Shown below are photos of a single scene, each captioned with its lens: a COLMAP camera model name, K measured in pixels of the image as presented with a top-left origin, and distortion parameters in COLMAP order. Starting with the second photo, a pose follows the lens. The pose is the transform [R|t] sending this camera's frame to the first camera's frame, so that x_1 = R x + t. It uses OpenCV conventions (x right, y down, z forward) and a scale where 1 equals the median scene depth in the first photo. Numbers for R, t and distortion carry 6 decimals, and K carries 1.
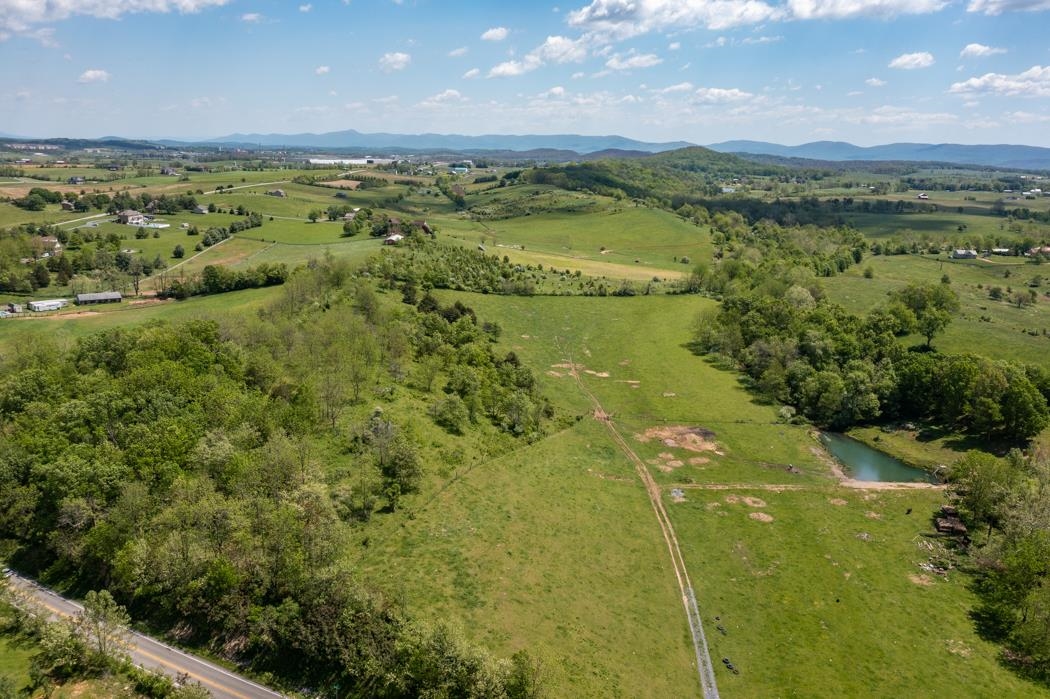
lens RADIAL K [[831.7, 0, 525.0], [0, 831.7, 349.5], [0, 0, 1]] dist [-0.001178, 0.002221]
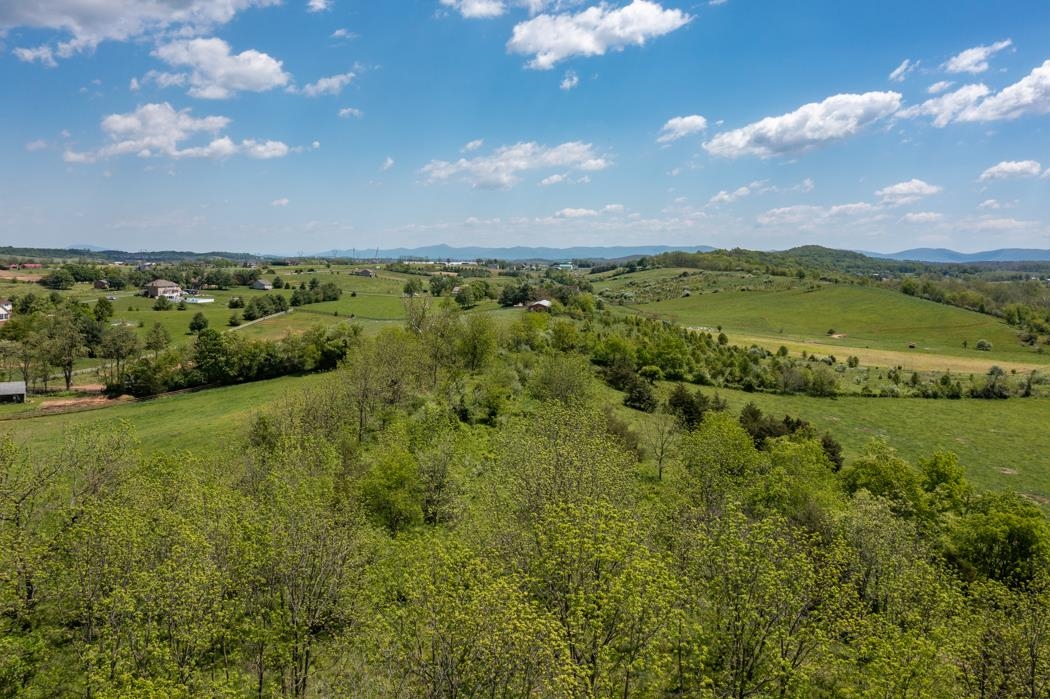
lens RADIAL K [[828.2, 0, 525.0], [0, 828.2, 349.5], [0, 0, 1]] dist [-0.010694, 0.004004]
pose [[0.994863, -0.002049, -0.101213, -0.105817], [-0.011386, 0.991186, -0.131989, -0.019781], [0.100591, 0.132464, 0.986070, 0.393941]]
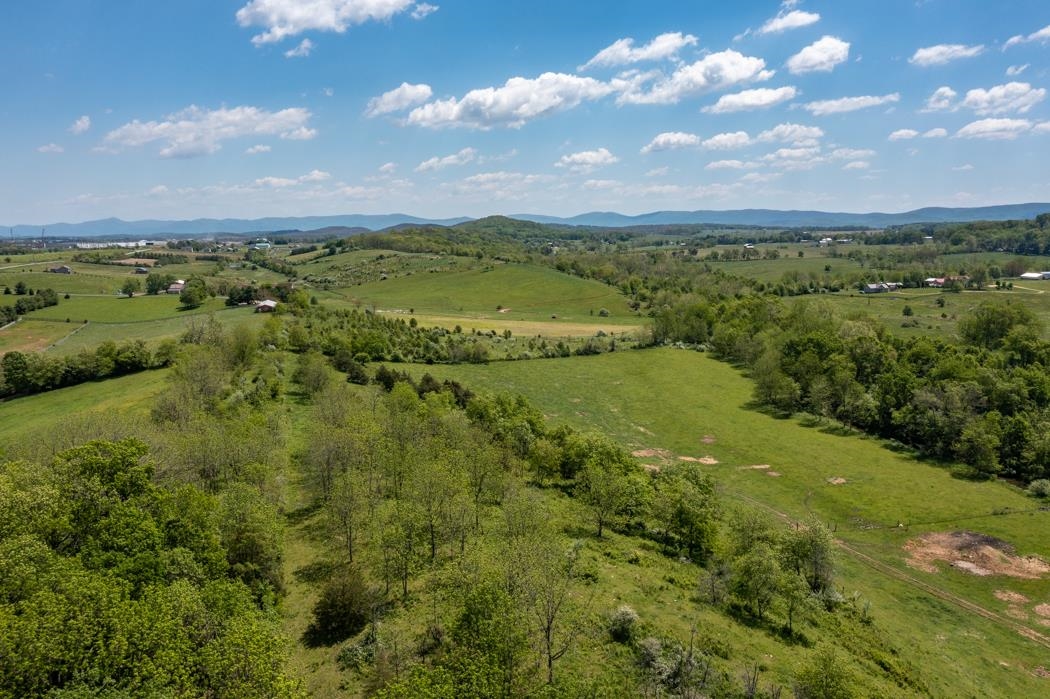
lens RADIAL K [[836.1, 0, 526.8], [0, 836.1, 294.2], [0, 0, 1]] dist [-0.006435, 0.004761]
pose [[0.965273, -0.058184, 0.254682, -0.119776], [0.097306, 0.984809, -0.143813, -0.010833], [-0.242445, 0.163601, 0.956271, 0.213921]]
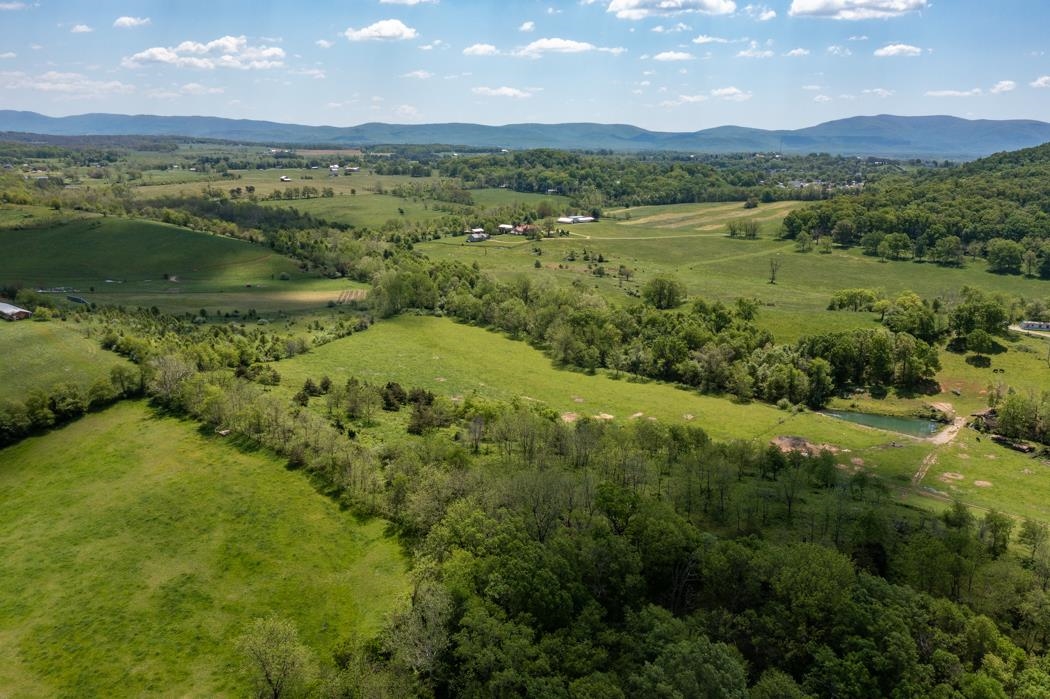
lens RADIAL K [[828.2, 0, 525.0], [0, 828.2, 349.5], [0, 0, 1]] dist [-0.010694, 0.004004]
pose [[0.623241, -0.205889, 0.754440, -0.397575], [0.178158, 0.976734, 0.119377, -0.104198], [-0.761466, 0.060009, 0.645422, 0.247730]]
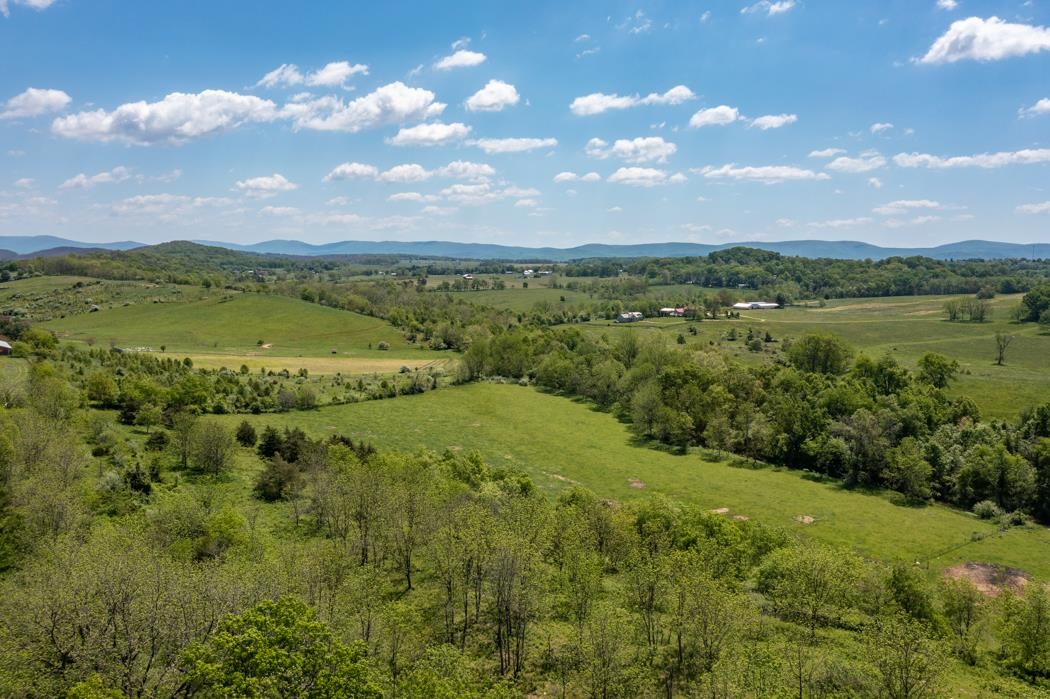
lens RADIAL K [[828.2, 0, 525.0], [0, 828.2, 349.5], [0, 0, 1]] dist [-0.010694, 0.004004]
pose [[0.804714, -0.084757, 0.587581, -0.194002], [0.152136, 0.986146, -0.066107, -0.034928], [-0.573837, 0.142589, 0.806461, 0.314899]]
